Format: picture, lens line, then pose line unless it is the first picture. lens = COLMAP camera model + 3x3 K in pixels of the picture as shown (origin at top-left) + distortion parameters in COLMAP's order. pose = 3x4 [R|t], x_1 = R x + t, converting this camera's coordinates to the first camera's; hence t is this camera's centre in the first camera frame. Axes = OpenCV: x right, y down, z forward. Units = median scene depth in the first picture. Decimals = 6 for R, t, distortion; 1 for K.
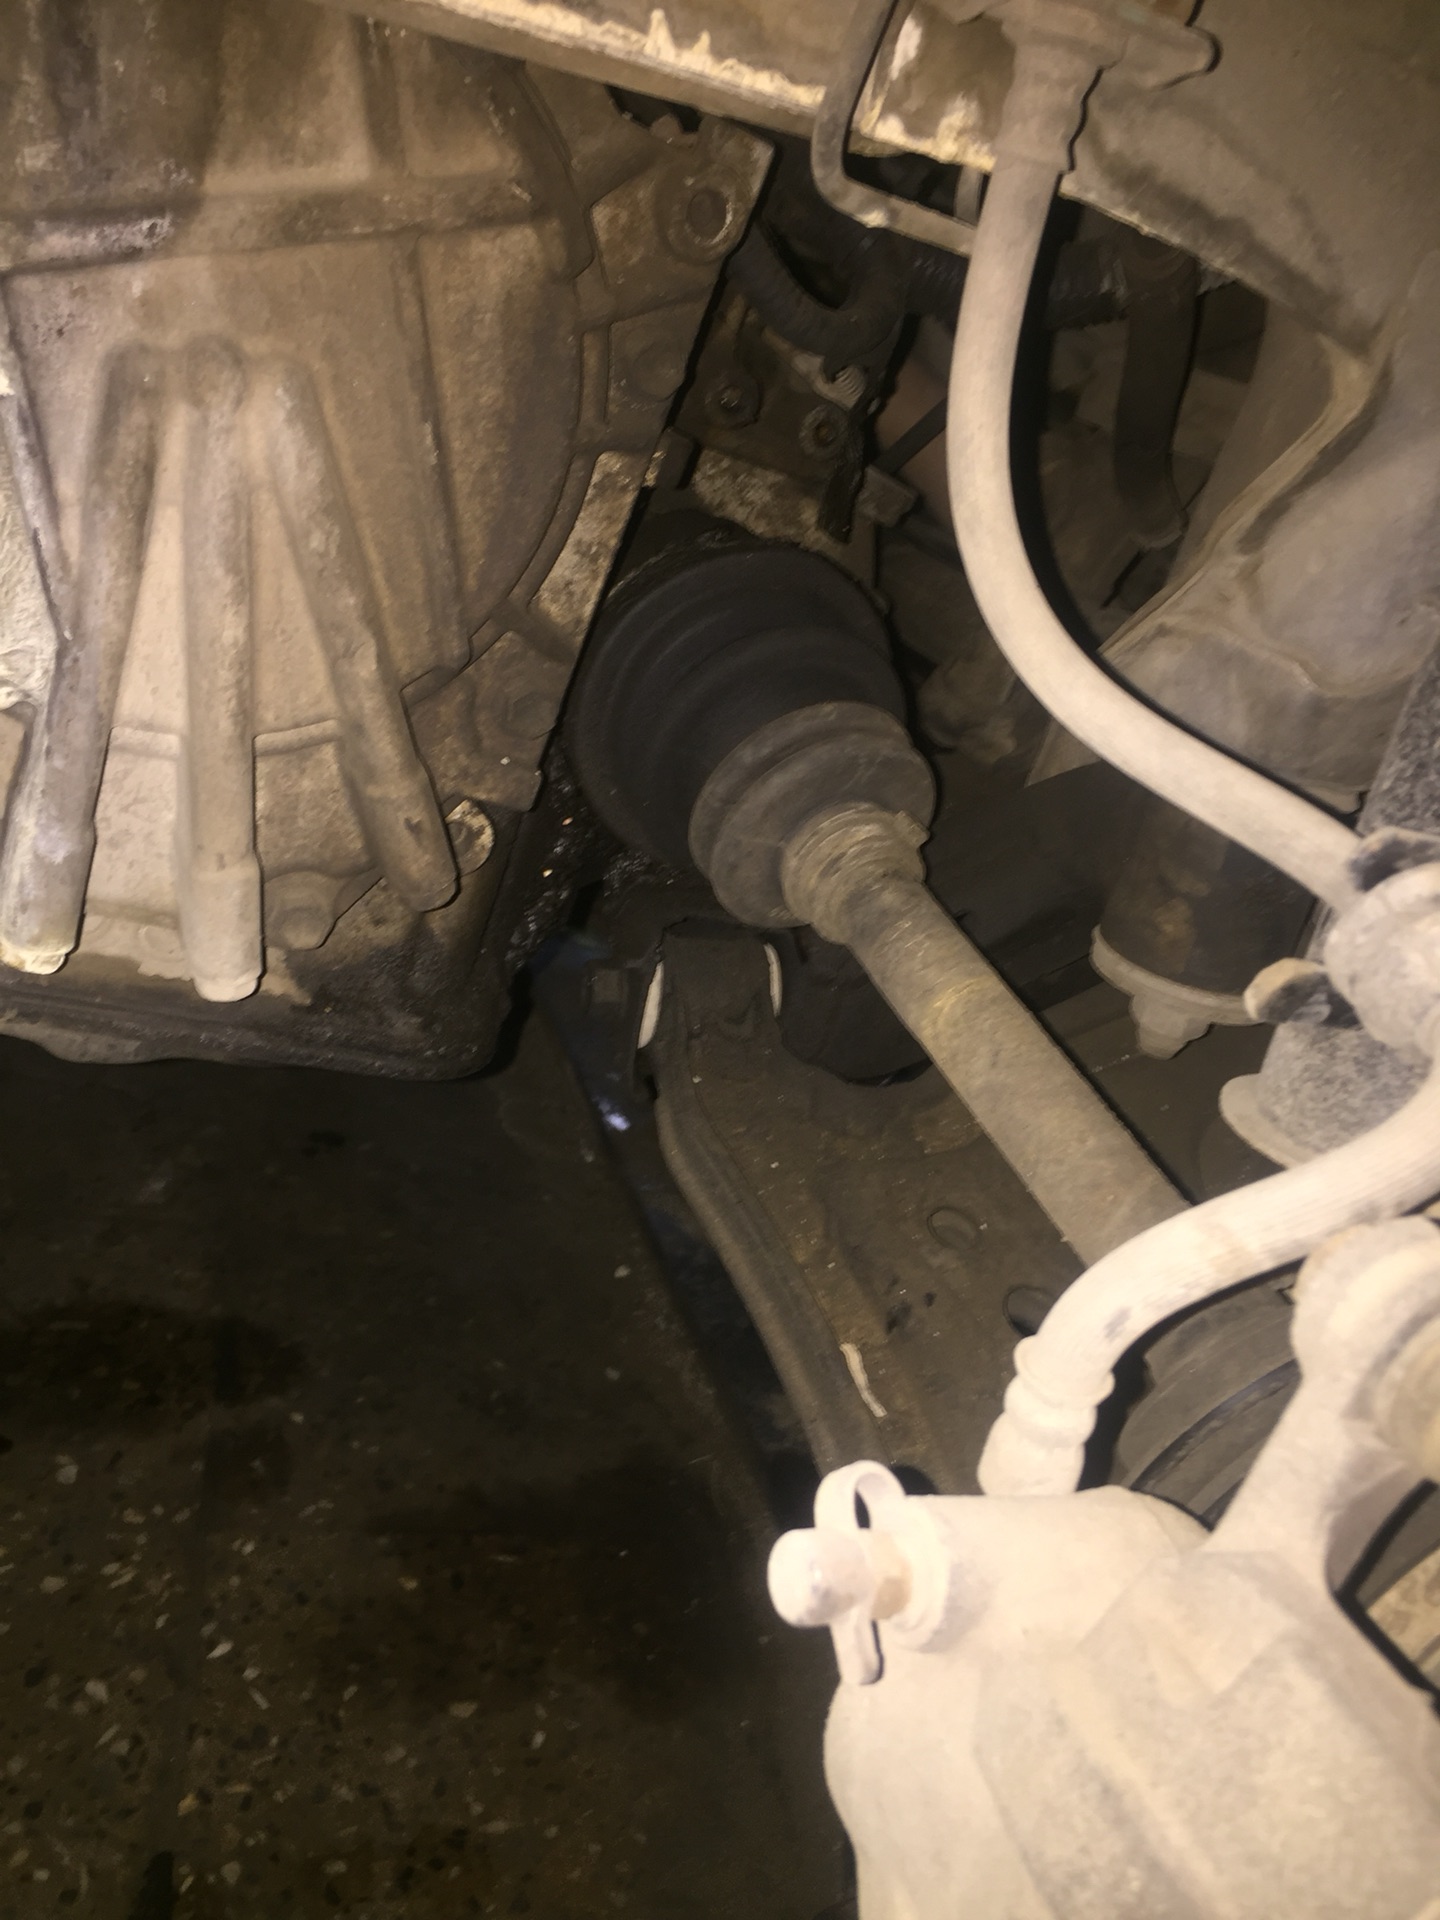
lens RADIAL K [[1658.1, 0, 715.6], [0, 1658.1, 952.5], [0, 0, 1]] dist [0.078286, -0.112623]
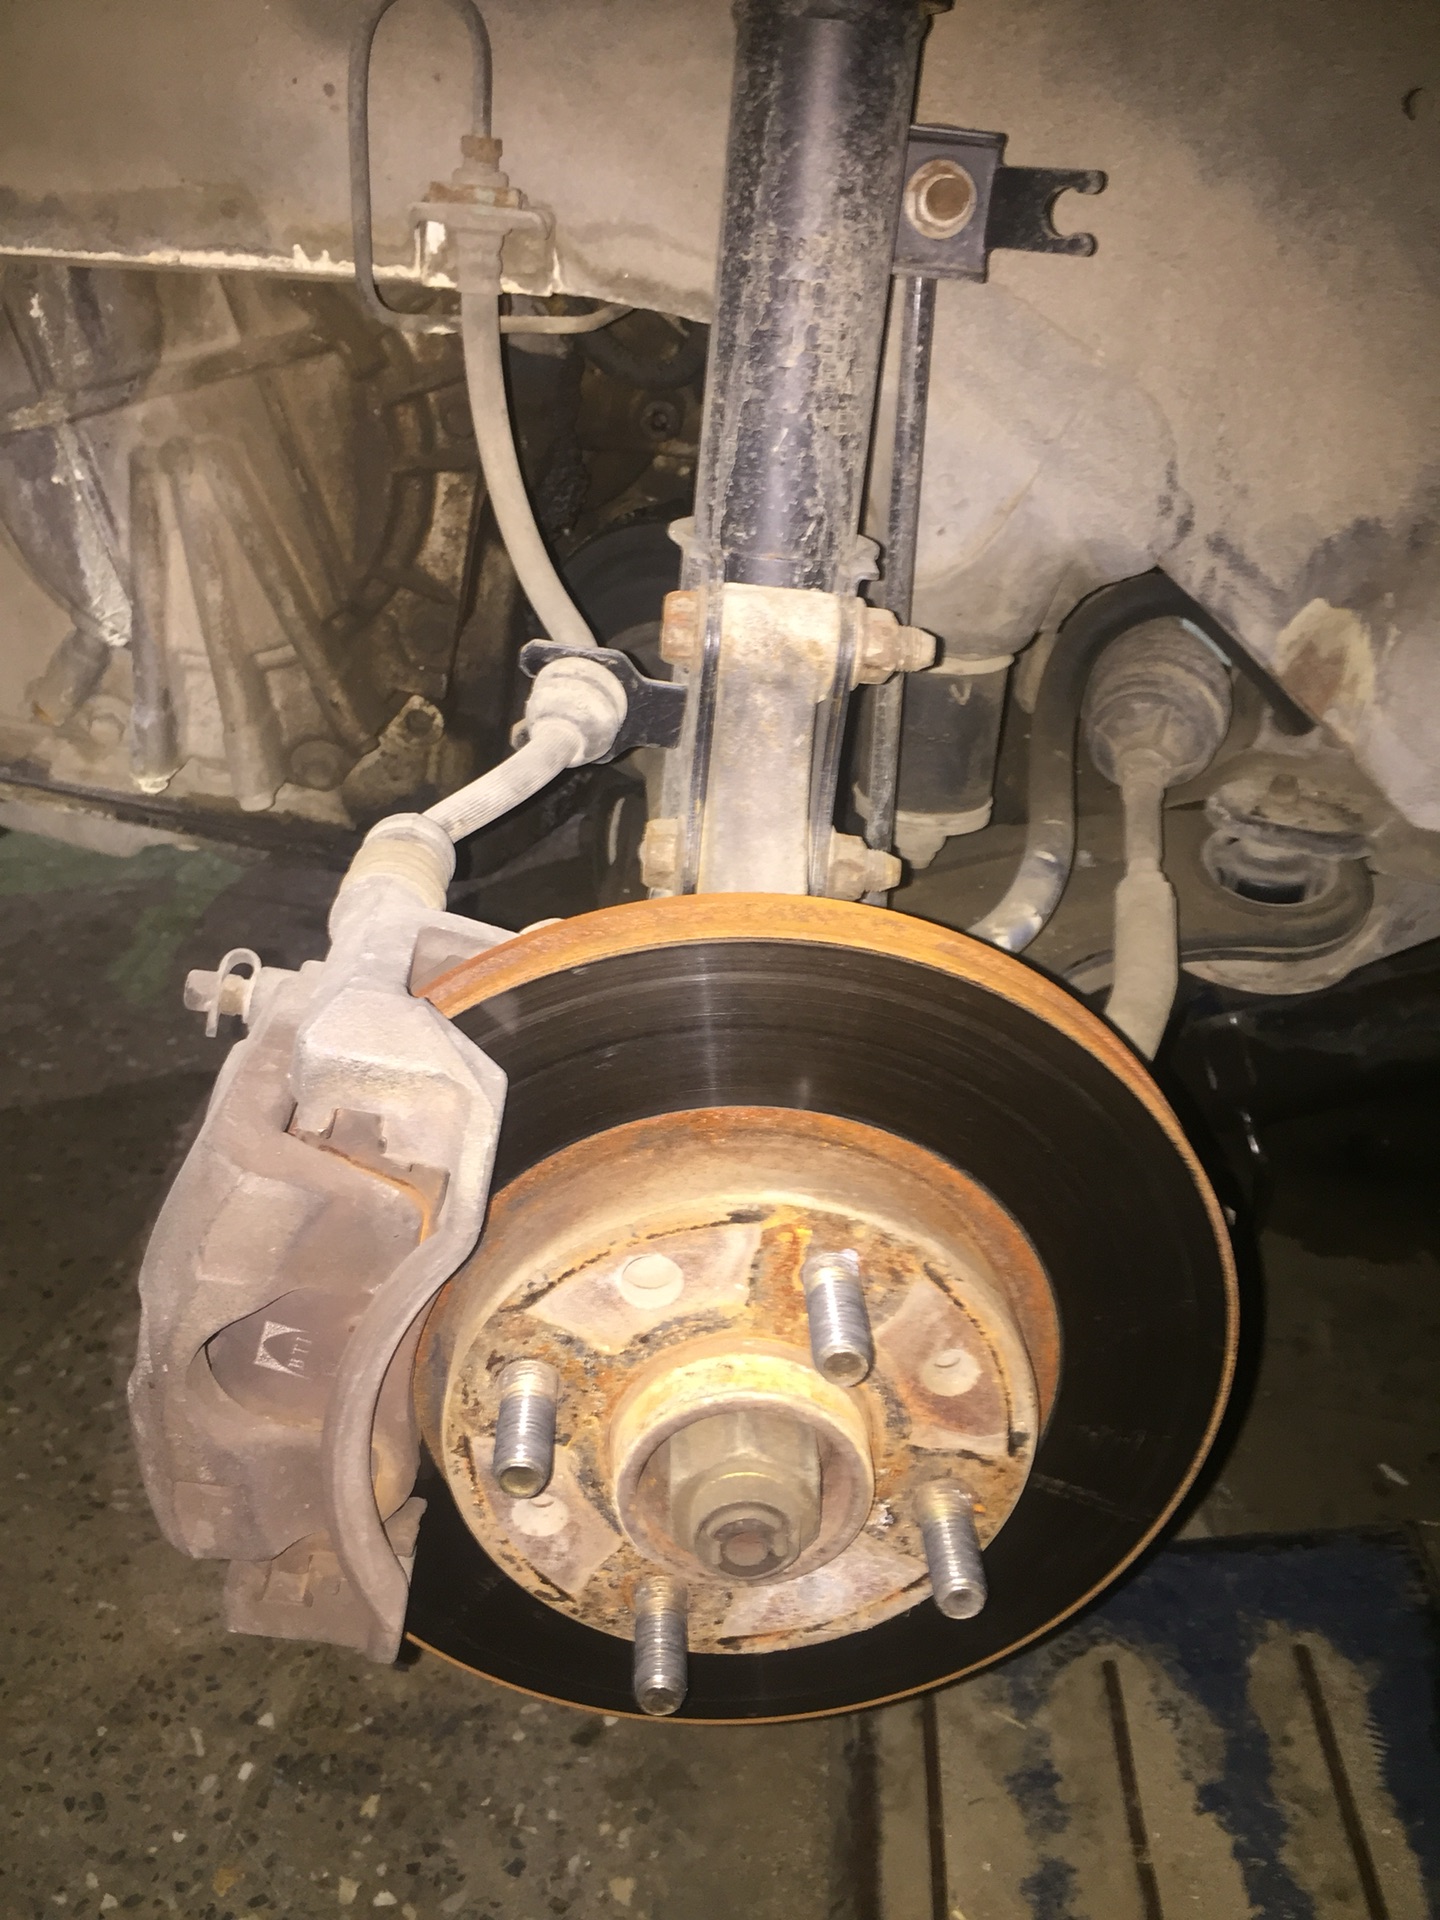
lens RADIAL K [[1658.1, 0, 721.7], [0, 1658.1, 959.2], [0, 0, 1]] dist [0.078286, -0.112623]
pose [[0.916441, 0.006531, -0.400117, 0.994649], [-0.008925, 0.999952, -0.004120, 0.217400], [0.400071, 0.007347, 0.916455, -0.467949]]
